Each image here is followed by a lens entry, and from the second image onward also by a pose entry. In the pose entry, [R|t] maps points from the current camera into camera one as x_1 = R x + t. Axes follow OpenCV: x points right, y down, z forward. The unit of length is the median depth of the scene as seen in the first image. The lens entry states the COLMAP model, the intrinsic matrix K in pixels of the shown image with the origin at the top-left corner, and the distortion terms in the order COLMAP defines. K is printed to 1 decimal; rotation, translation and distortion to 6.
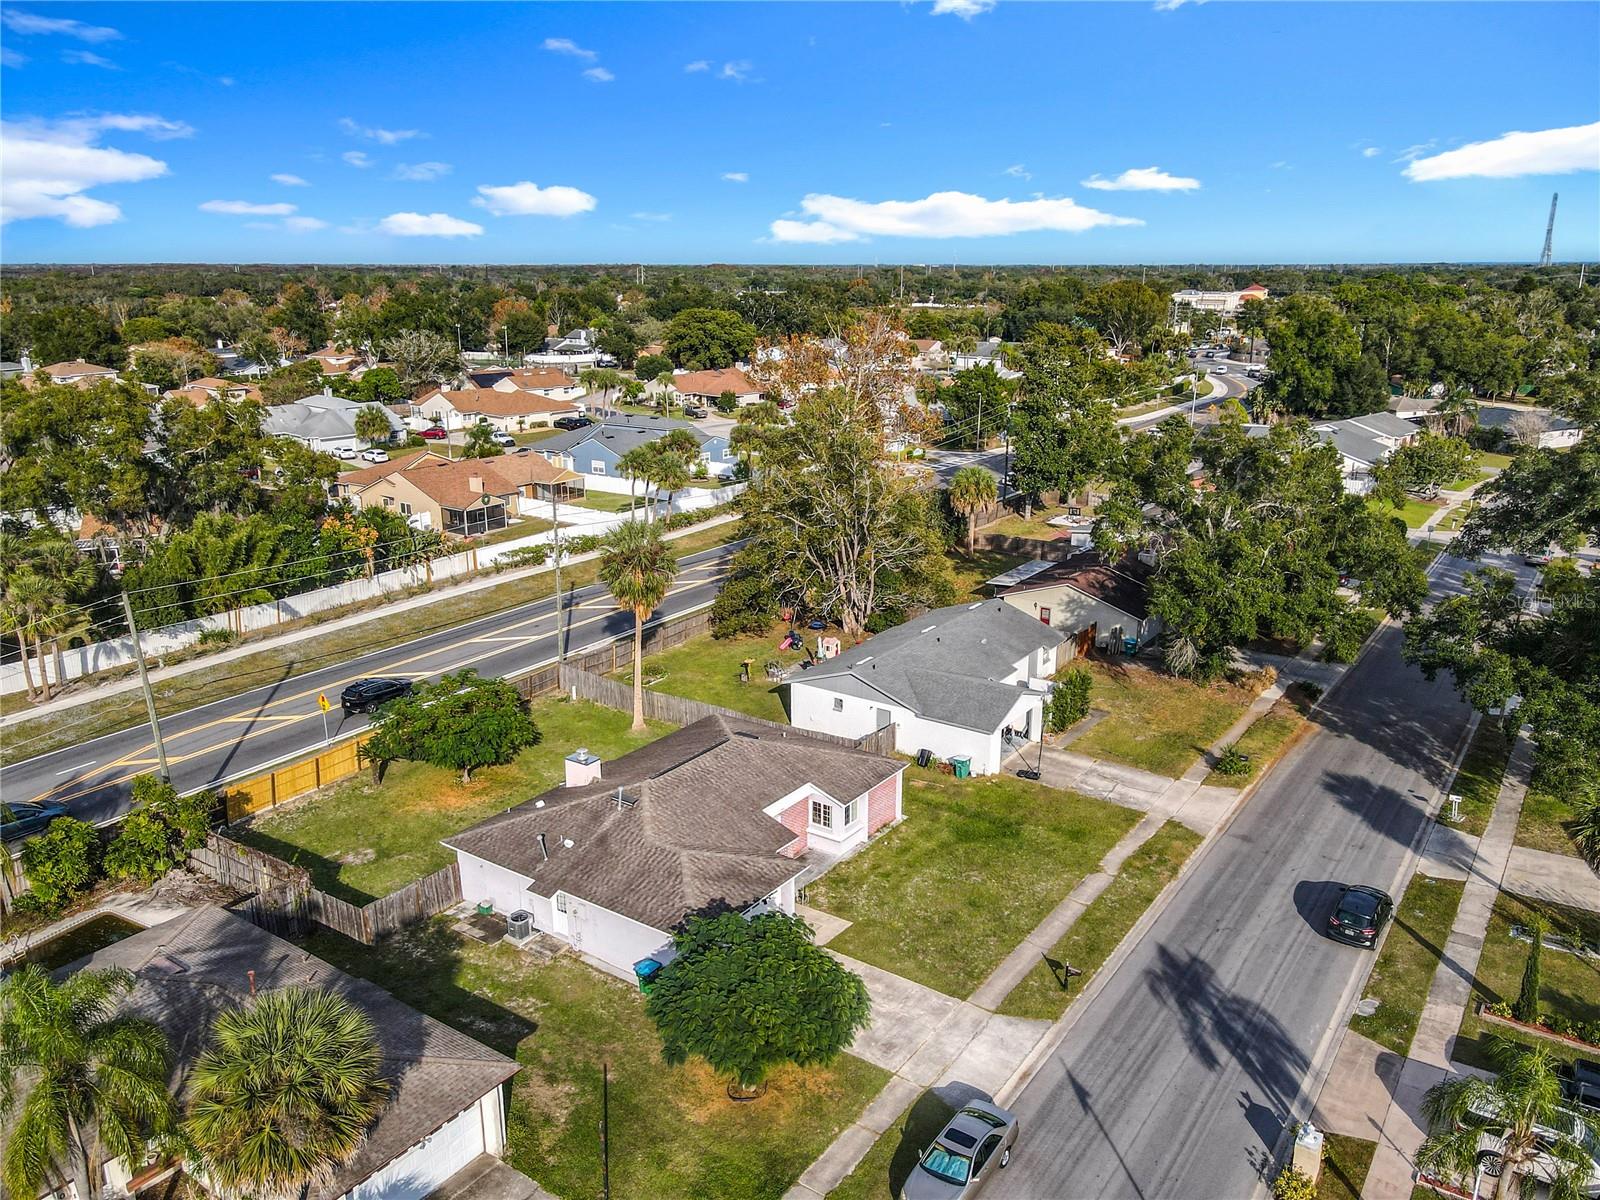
lens RADIAL K [[1209.0, 0, 806.7], [0, 1209.0, 608.4], [0, 0, 1]] dist [-0.005480, 0.065437]
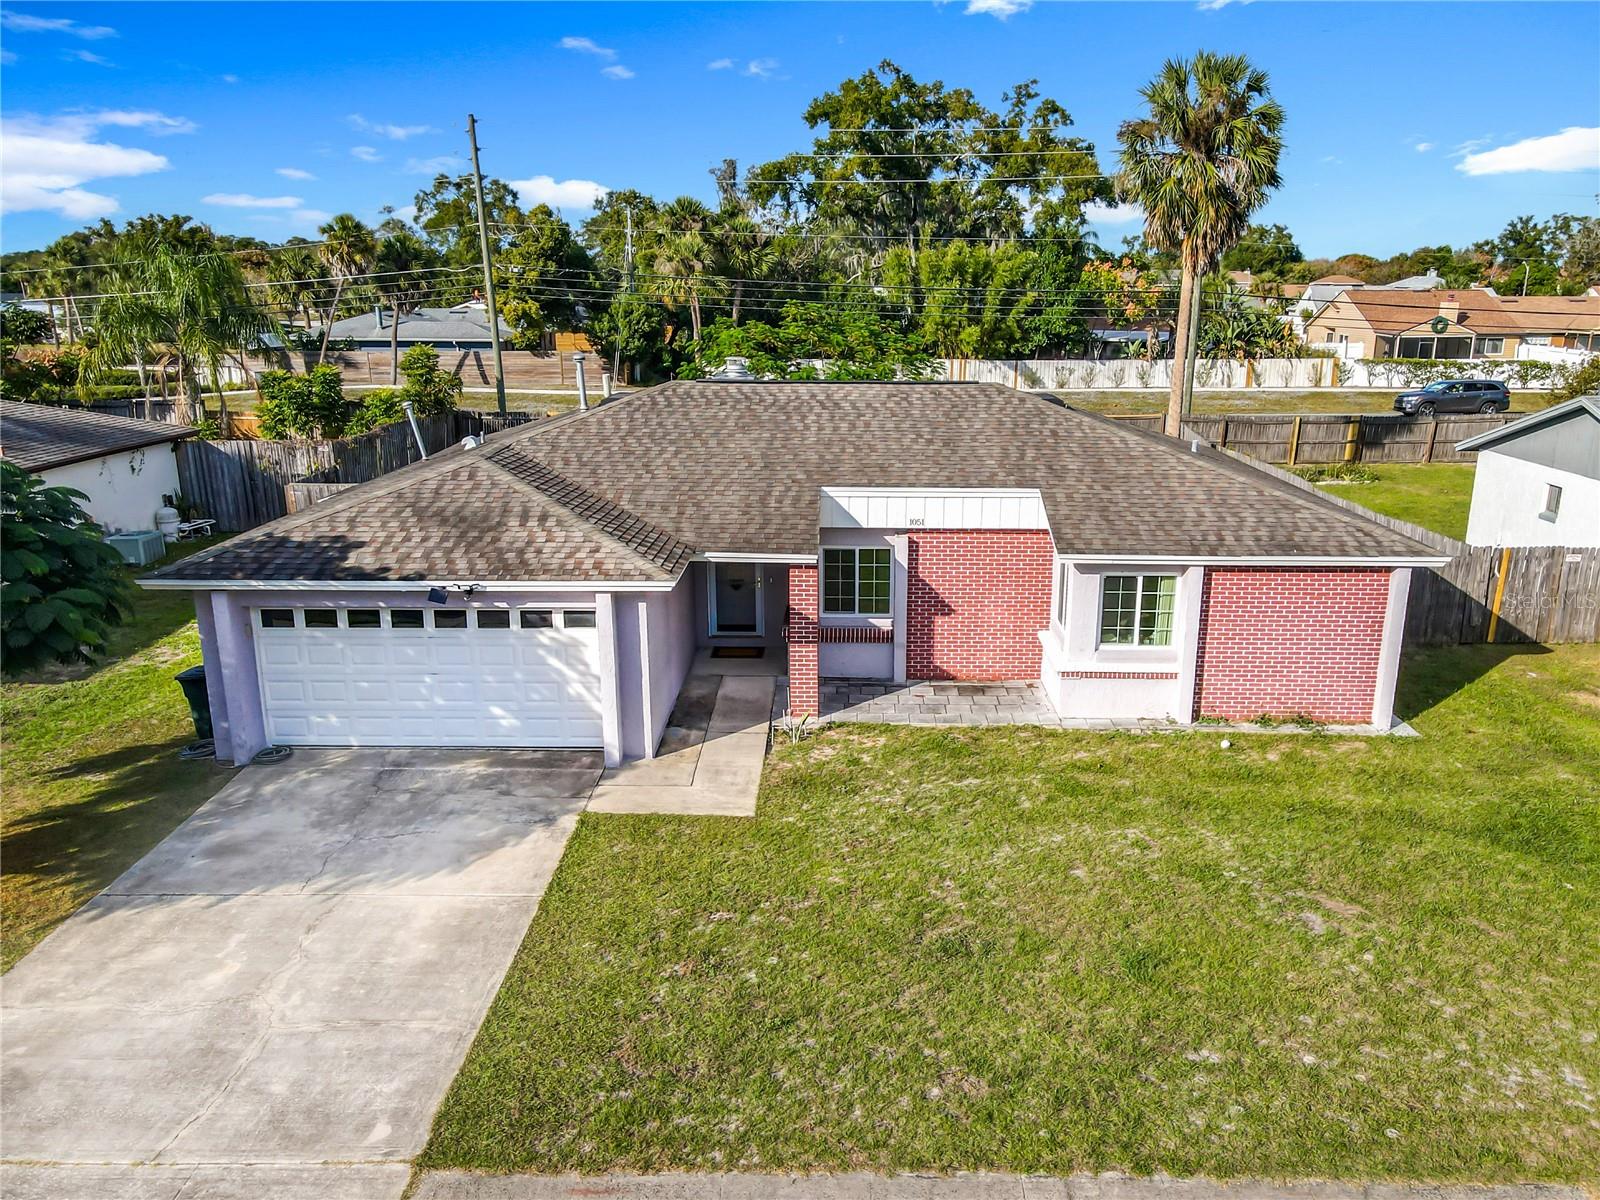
lens RADIAL K [[1219.1, 0, 827.0], [0, 1219.1, 601.3], [0, 0, 1]] dist [0.011712, 0.000867]
pose [[0.560483, 0.216768, -0.799294, 0.267902], [-0.233246, 0.967386, 0.098797, 0.158446], [0.794641, 0.131058, 0.592764, 0.762775]]
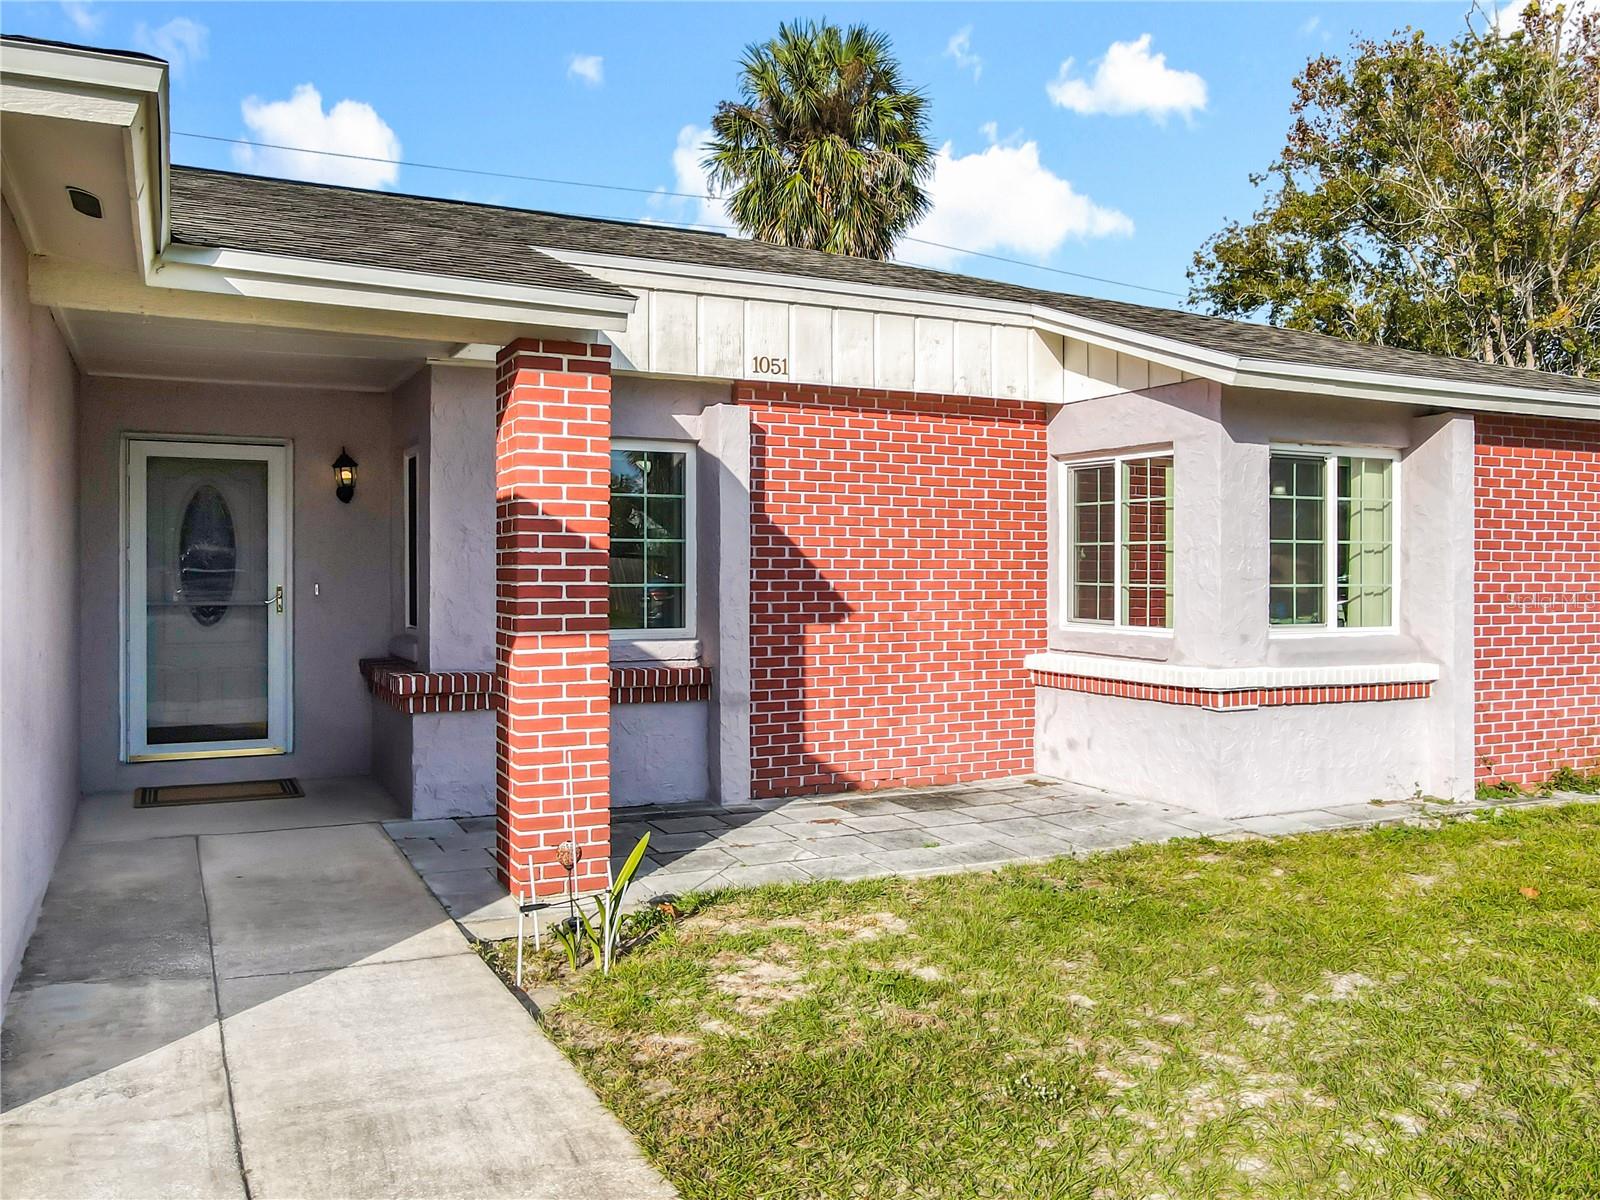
lens RADIAL K [[1302.8, 0, 805.6], [0, 1302.8, 572.1], [0, 0, 1]] dist [-0.000790, -0.001403]
pose [[0.876861, 0.007660, -0.480682, 0.057897], [-0.141056, 0.959964, -0.242017, 0.225421], [0.459584, 0.280019, 0.842836, 0.881562]]
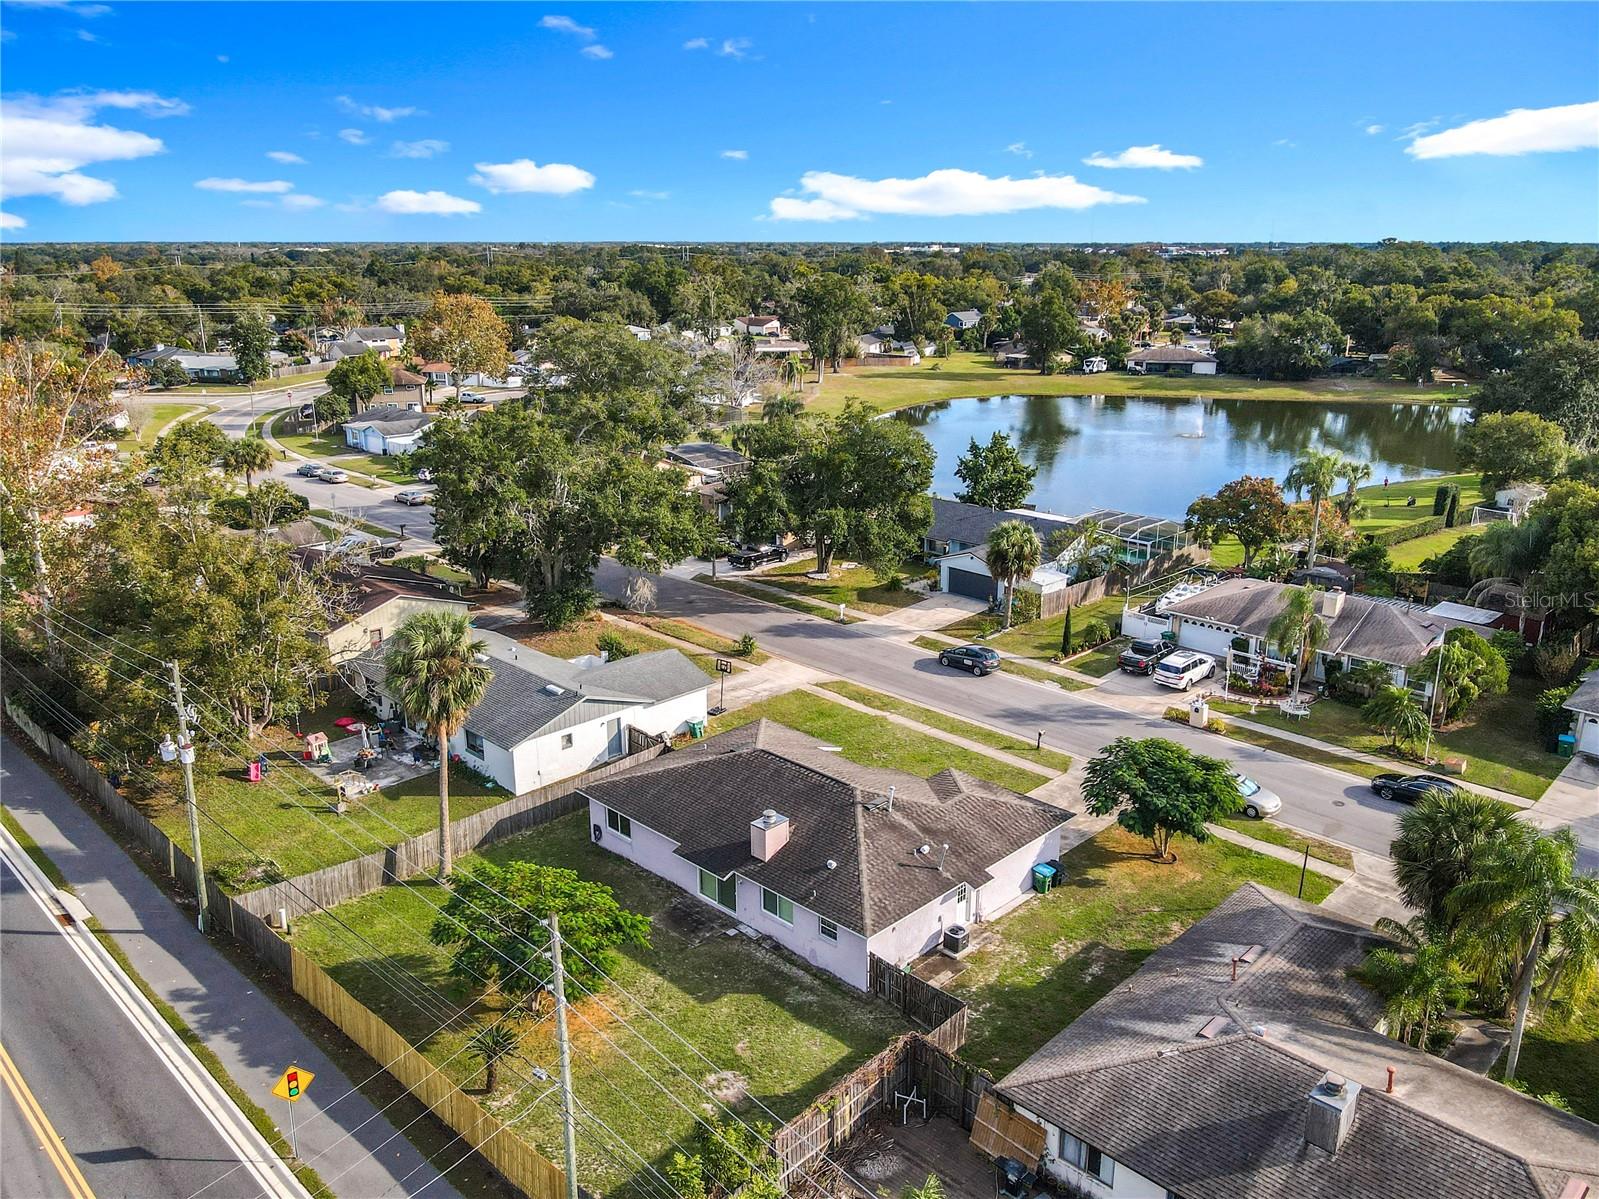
lens RADIAL K [[1203.6, 0, 830.1], [0, 1203.6, 679.7], [0, 0, 1]] dist [-0.001830, -0.000242]
pose [[0.146179, -0.340978, 0.928637, -0.998199], [0.264877, 0.917936, 0.295354, -0.231554], [-0.953138, 0.202800, 0.224500, 0.754910]]
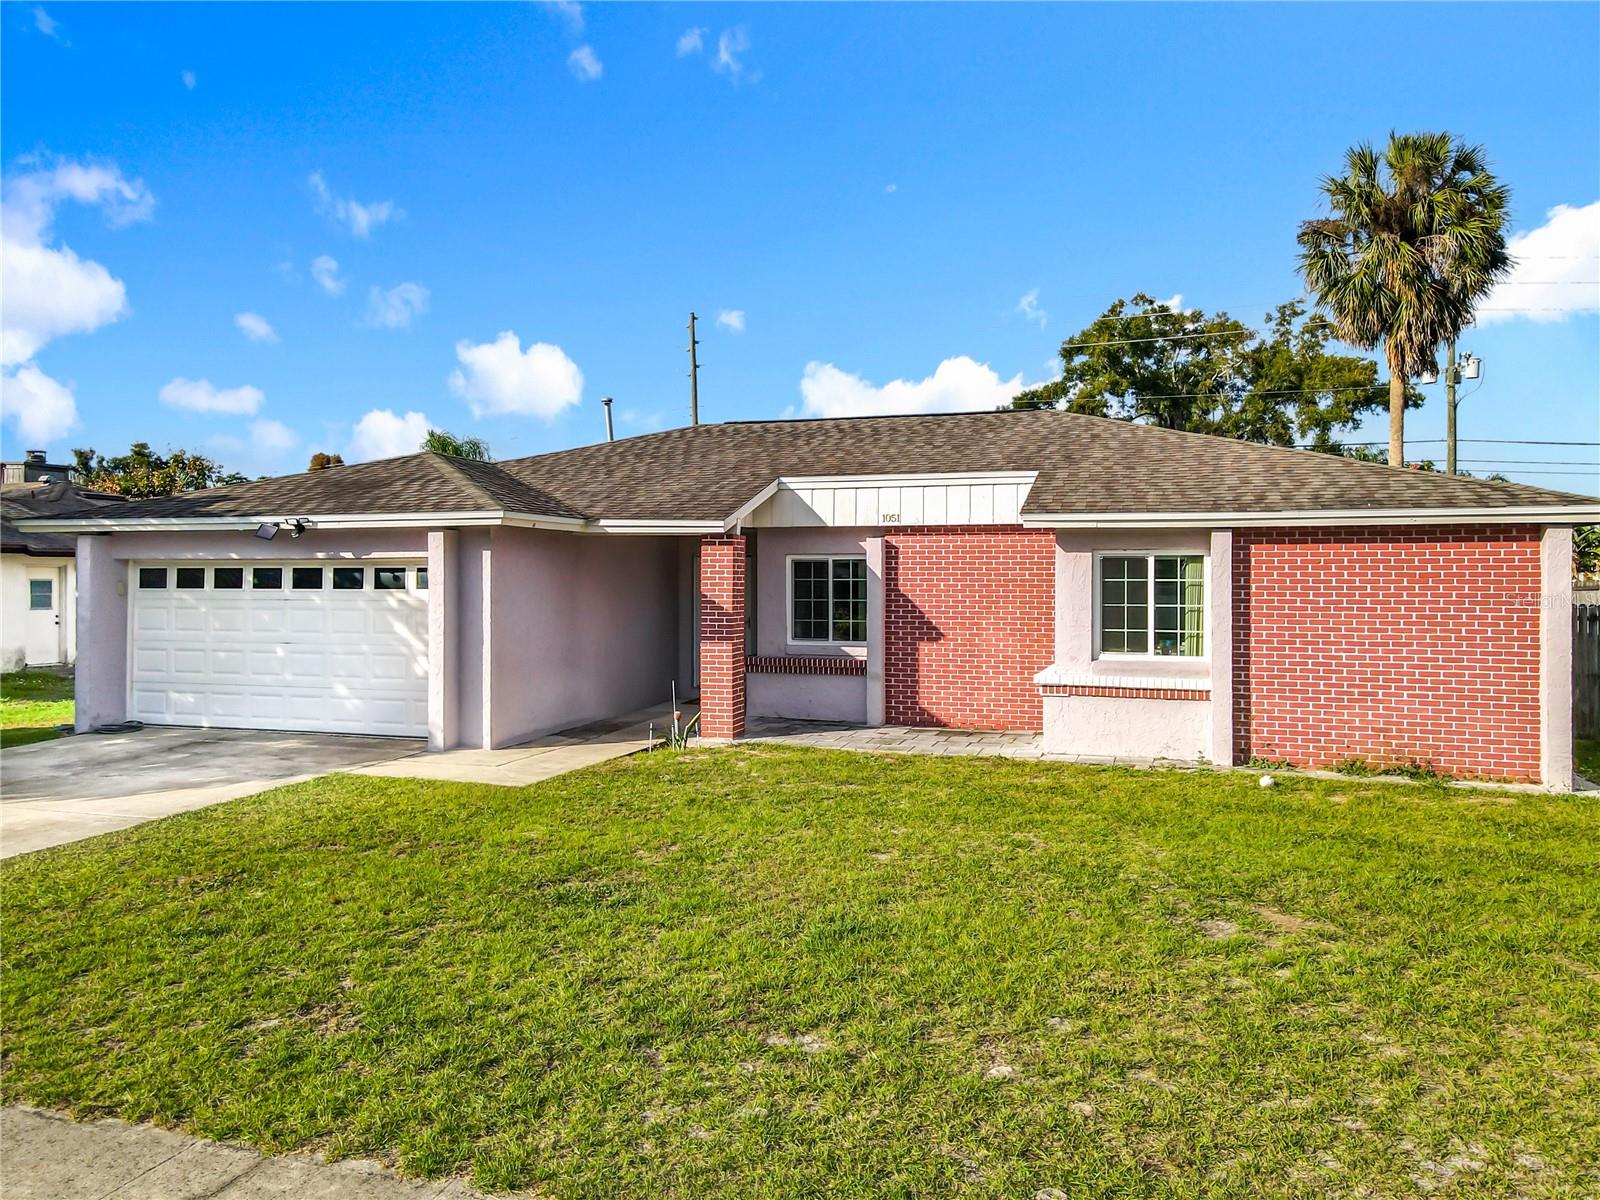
lens RADIAL K [[1169.4, 0, 802.5], [0, 1169.4, 564.4], [0, 0, 1]] dist [0.028432, 0.000878]
pose [[0.287332, -0.005209, -0.957817, 0.251460], [-0.269093, 0.959272, -0.085942, 0.207304], [0.919255, 0.282436, 0.274228, 0.905814]]
